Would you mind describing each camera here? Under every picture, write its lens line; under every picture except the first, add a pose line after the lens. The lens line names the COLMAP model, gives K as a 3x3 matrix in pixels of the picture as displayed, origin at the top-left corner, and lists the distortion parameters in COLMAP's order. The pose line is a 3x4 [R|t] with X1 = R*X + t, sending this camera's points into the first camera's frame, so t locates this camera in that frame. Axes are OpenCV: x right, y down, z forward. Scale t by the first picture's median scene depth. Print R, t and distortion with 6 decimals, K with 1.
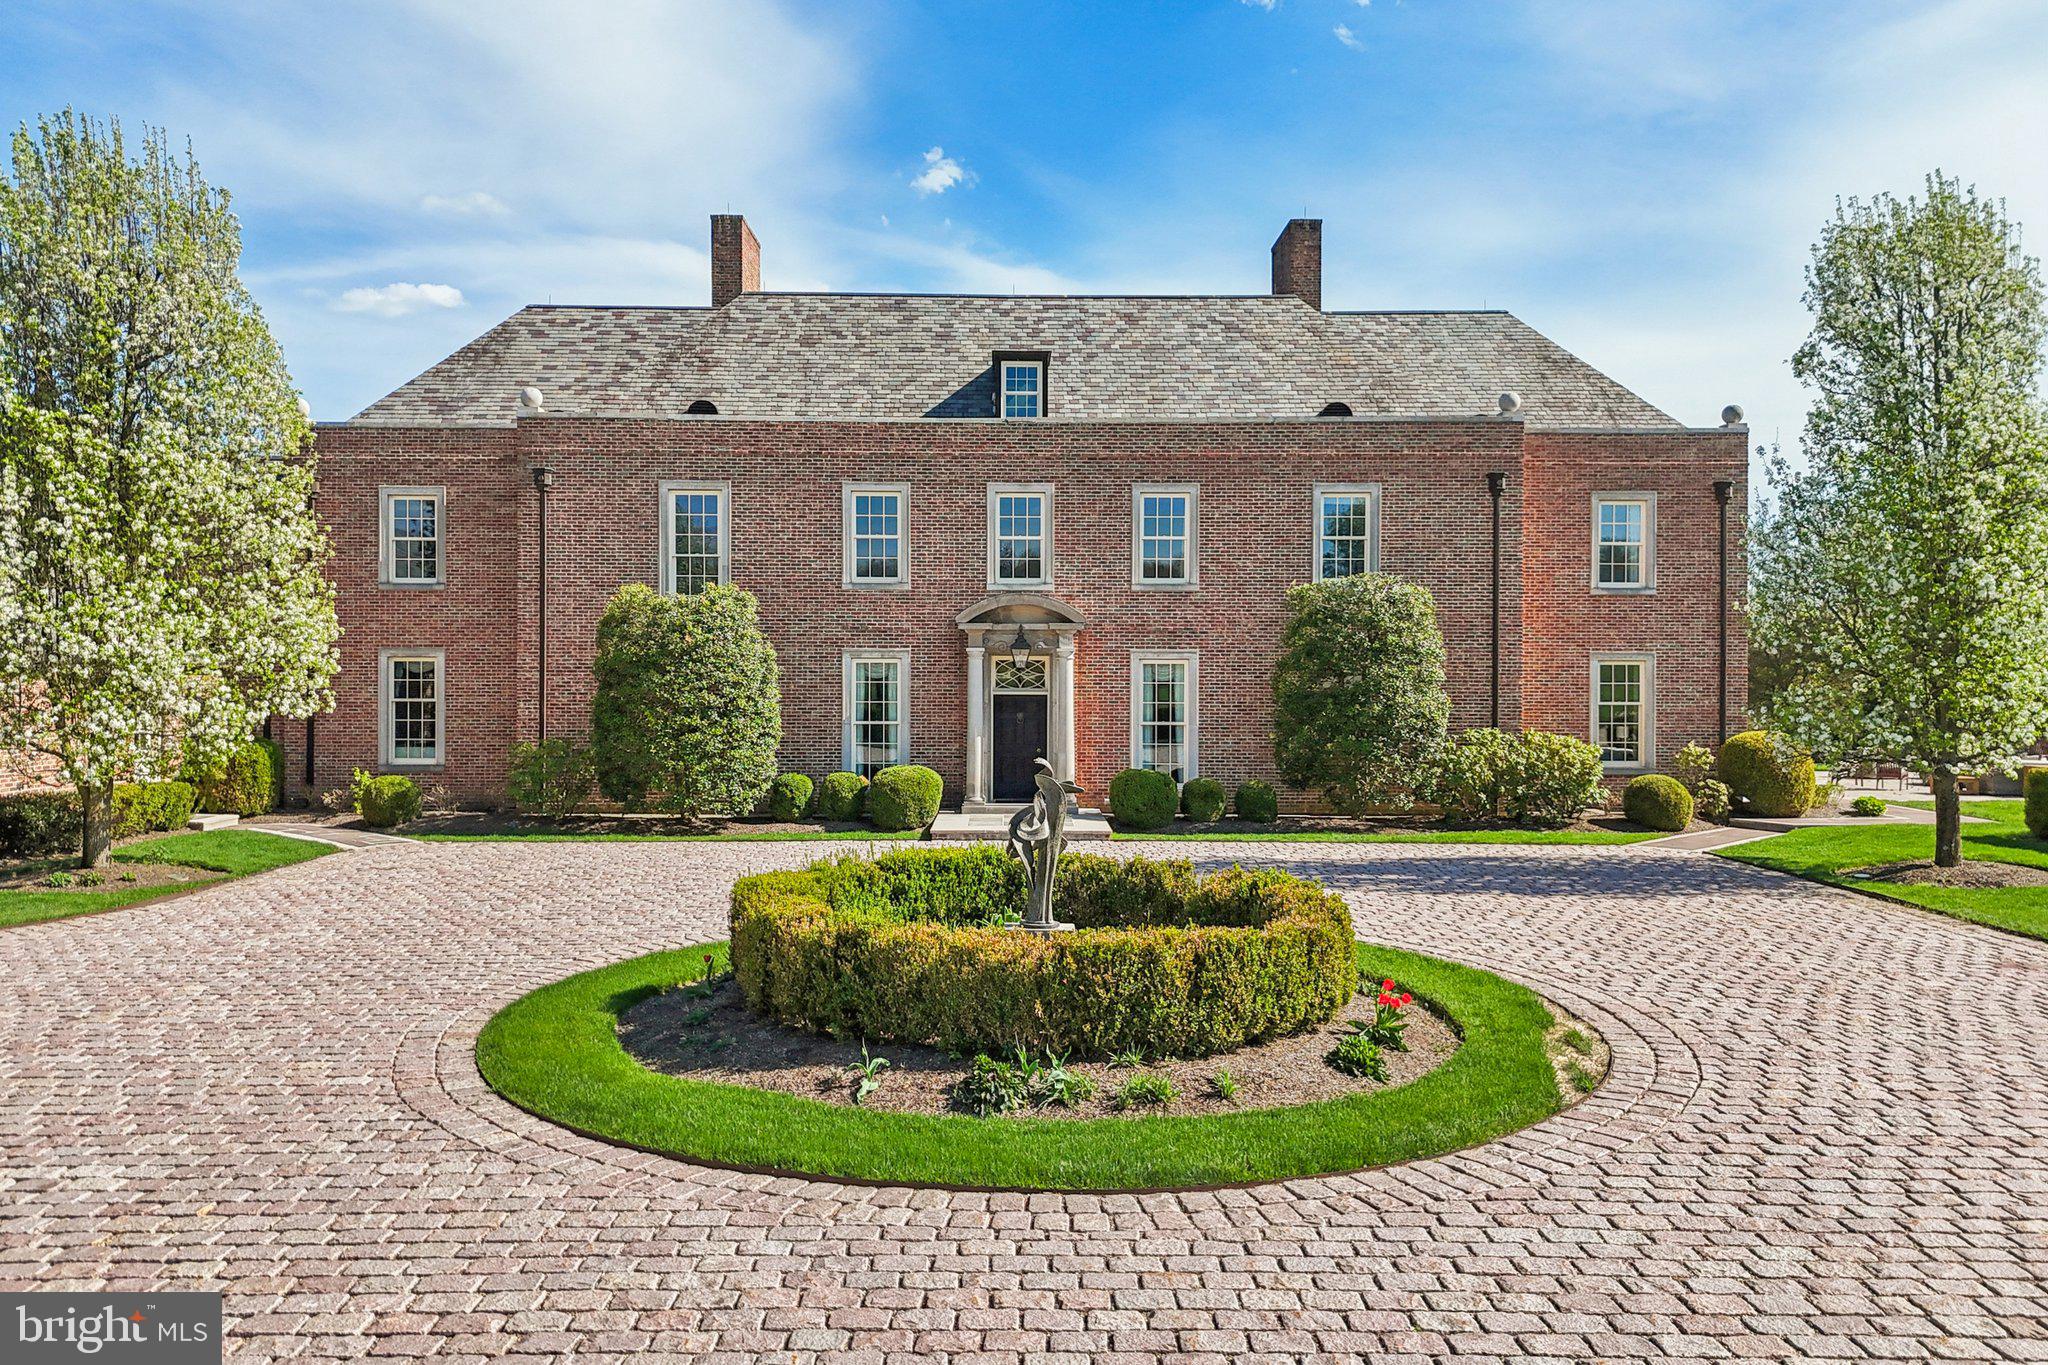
lens RADIAL K [[1578.9, 0, 1024.0], [0, 1578.9, 682.5], [0, 0, 1]] dist [0.034617, -0.069236]
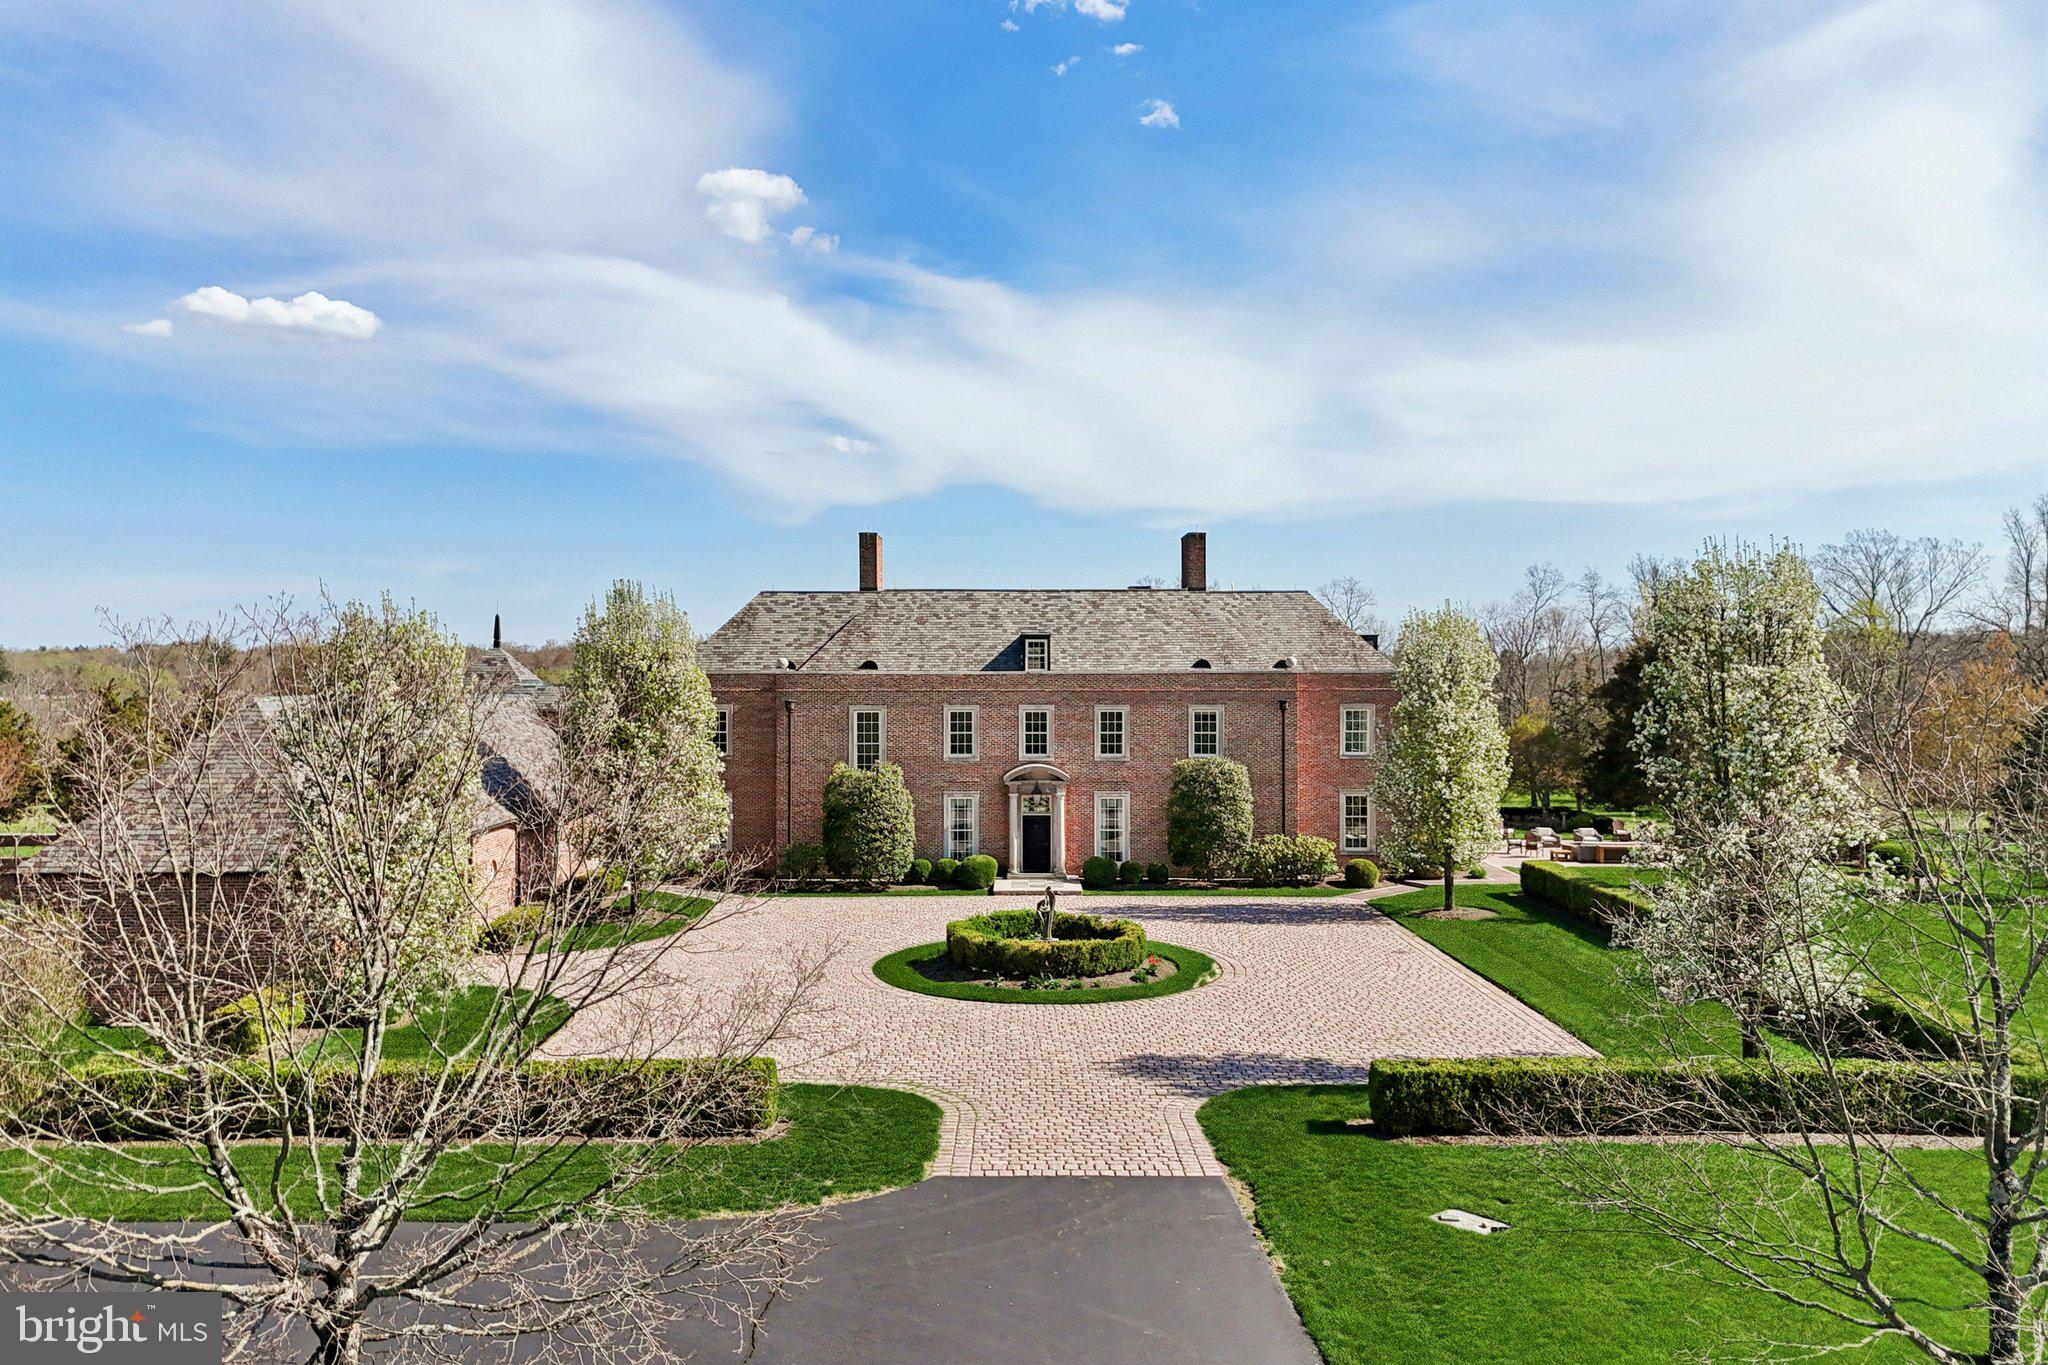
lens RADIAL K [[1525.5, 0, 1016.3], [0, 1525.5, 685.2], [0, 0, 1]] dist [0.067860, -0.063813]
pose [[0.999937, -0.004996, -0.010077, -0.007685], [0.004931, 0.999967, -0.006453, -0.139352], [0.010109, 0.006403, 0.999928, -0.858688]]
